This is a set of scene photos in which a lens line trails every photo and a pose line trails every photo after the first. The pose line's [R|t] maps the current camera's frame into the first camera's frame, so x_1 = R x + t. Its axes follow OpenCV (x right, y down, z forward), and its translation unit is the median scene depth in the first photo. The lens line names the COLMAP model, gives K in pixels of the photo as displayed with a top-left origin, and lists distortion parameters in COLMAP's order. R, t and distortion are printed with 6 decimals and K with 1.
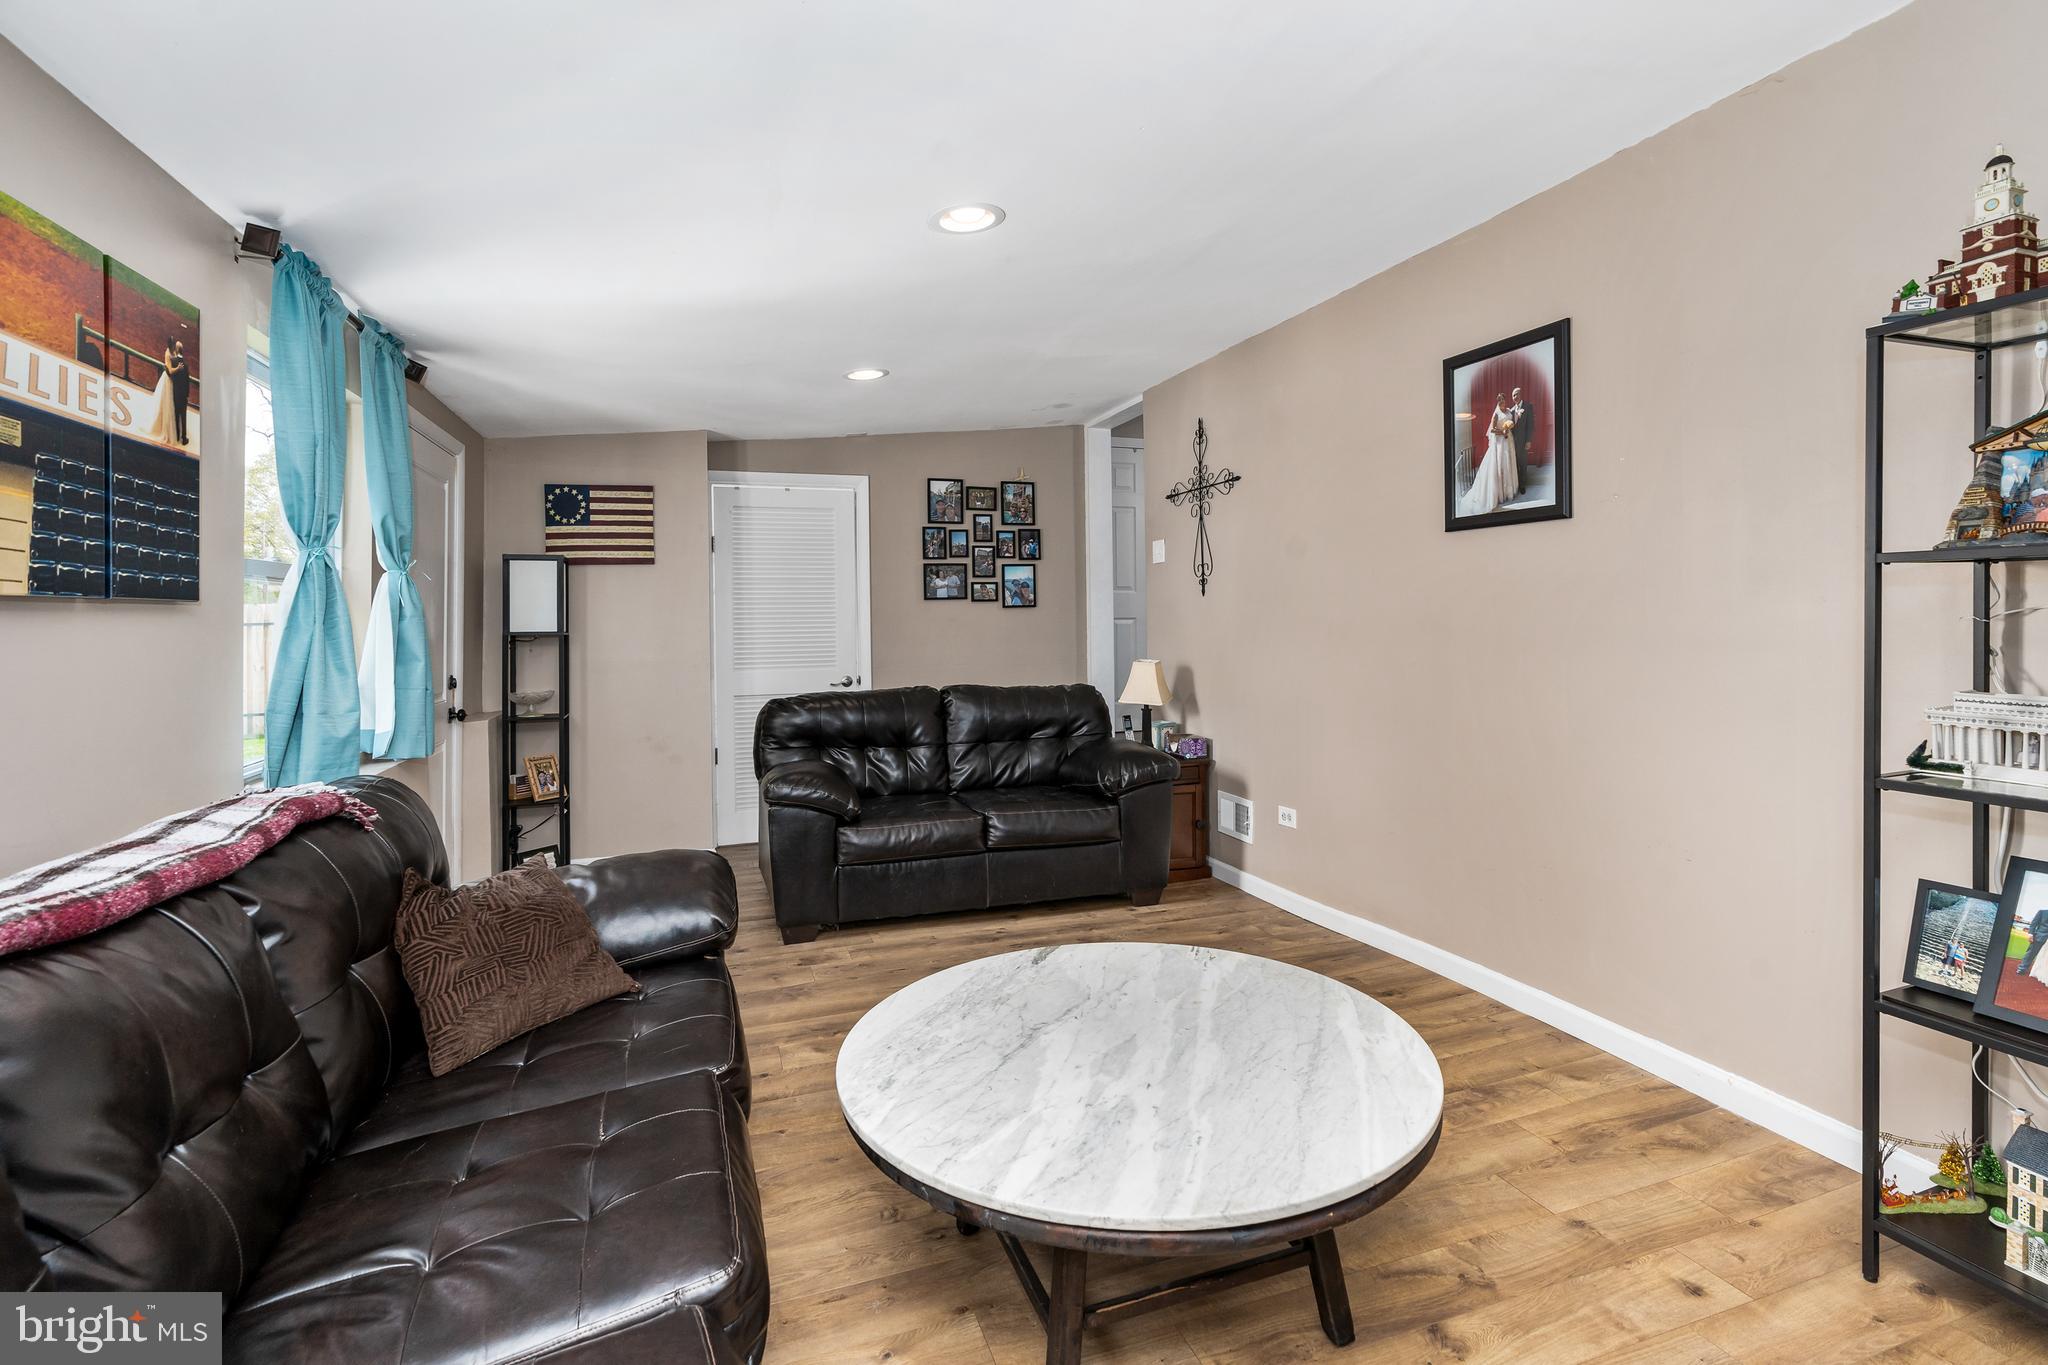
lens RADIAL K [[904.0, 0, 1005.8], [0, 904.0, 620.3], [0, 0, 1]] dist [0.001139, 0.000214]
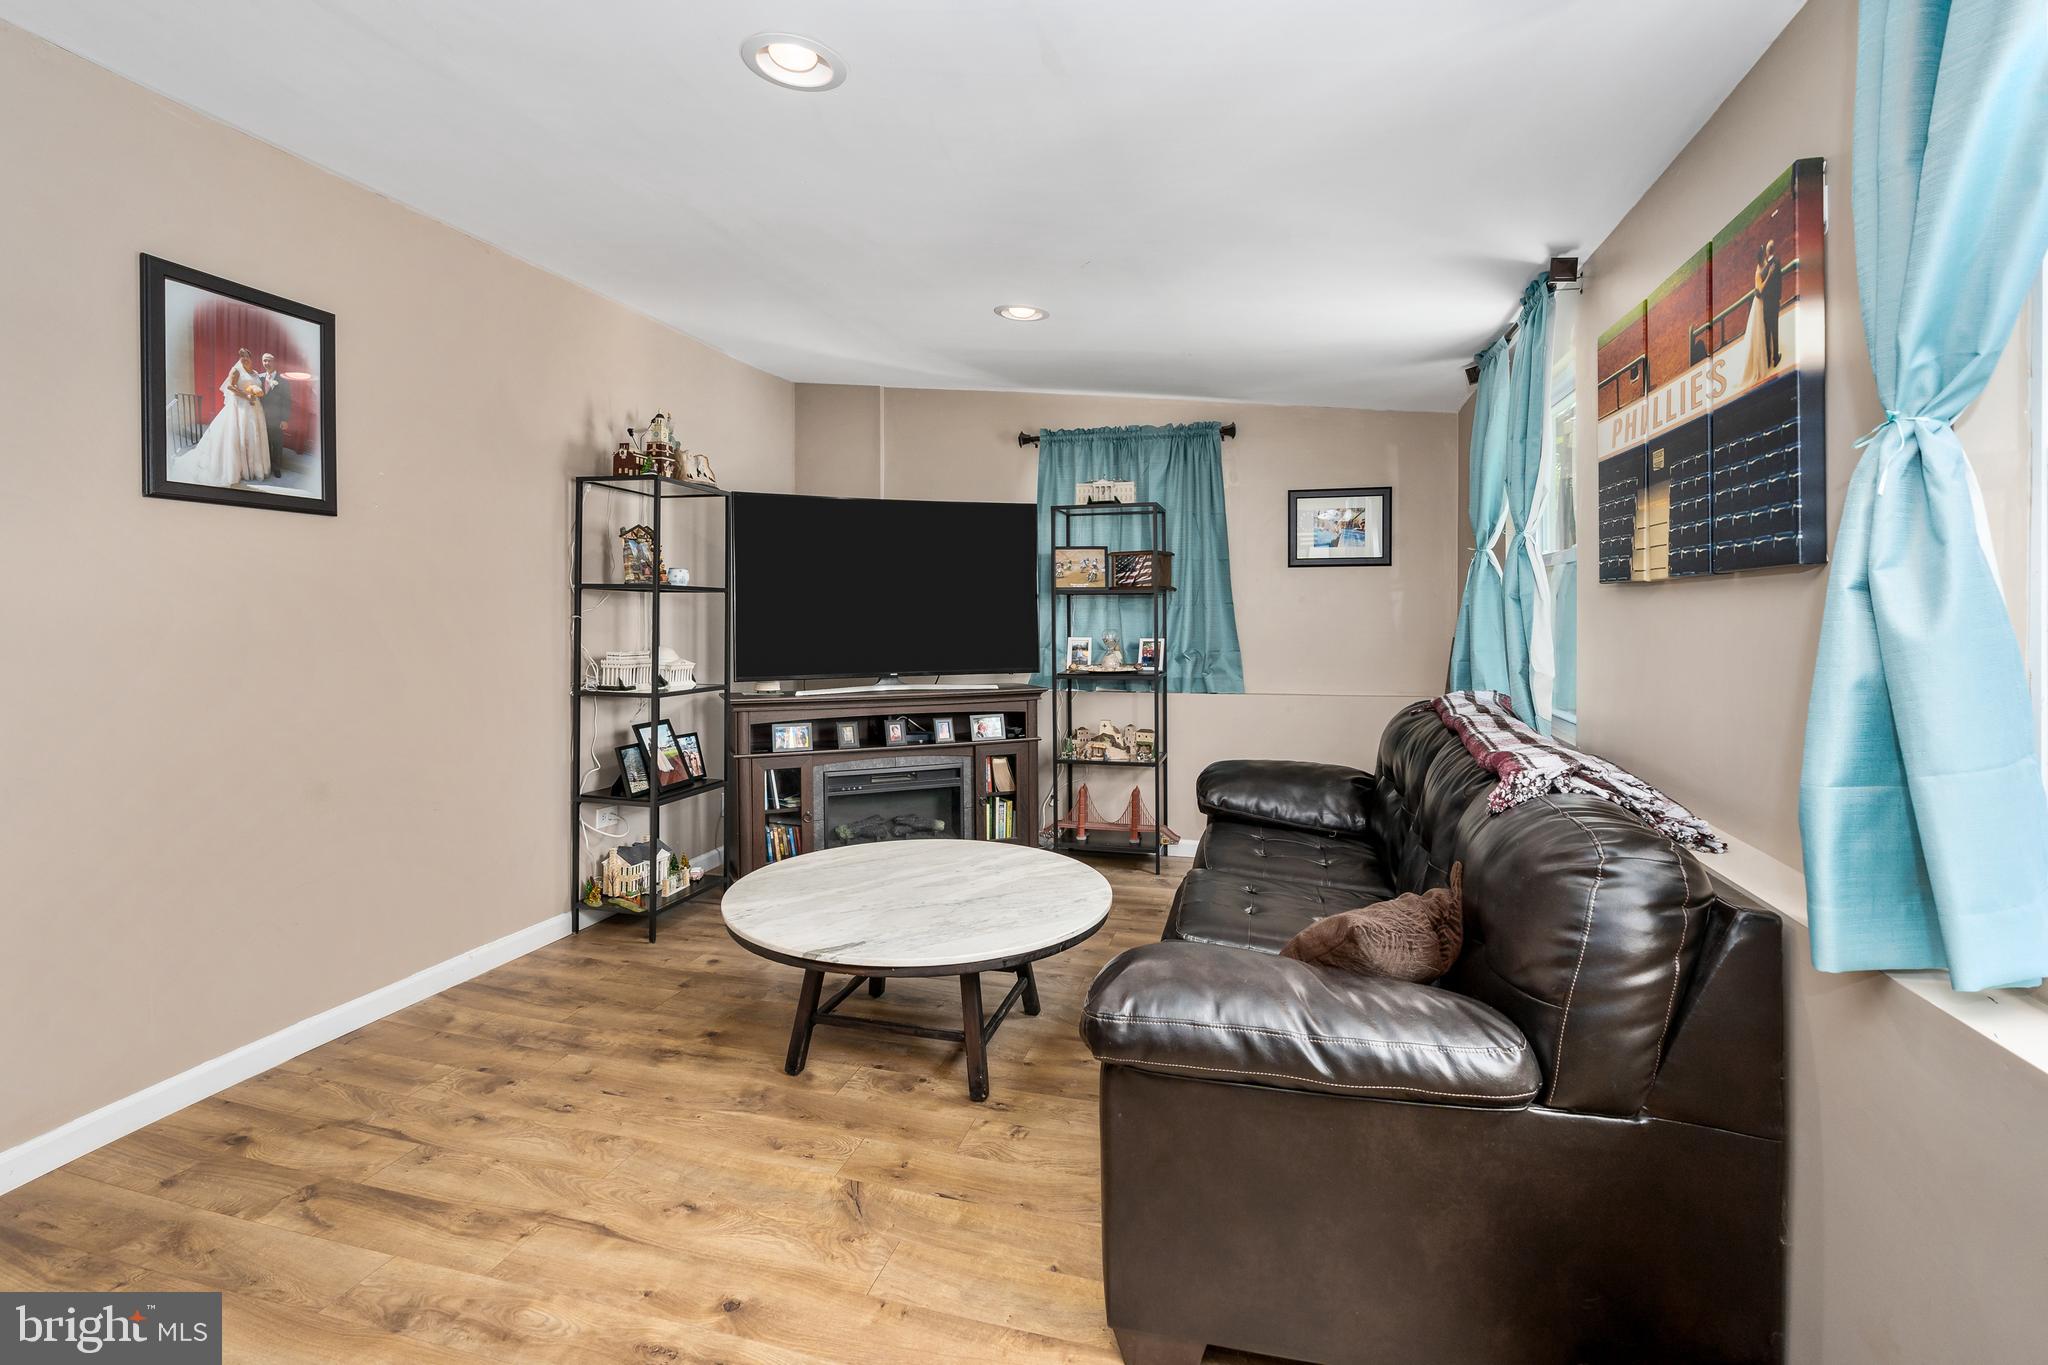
lens RADIAL K [[904.0, 0, 1038.3], [0, 904.0, 615.5], [0, 0, 1]] dist [0.001139, 0.000214]
pose [[-0.828248, 0.011813, 0.560237, -0.559897], [0.013969, 0.999902, -0.000433, 0.007136], [-0.560188, 0.007468, -0.828332, 1.362607]]
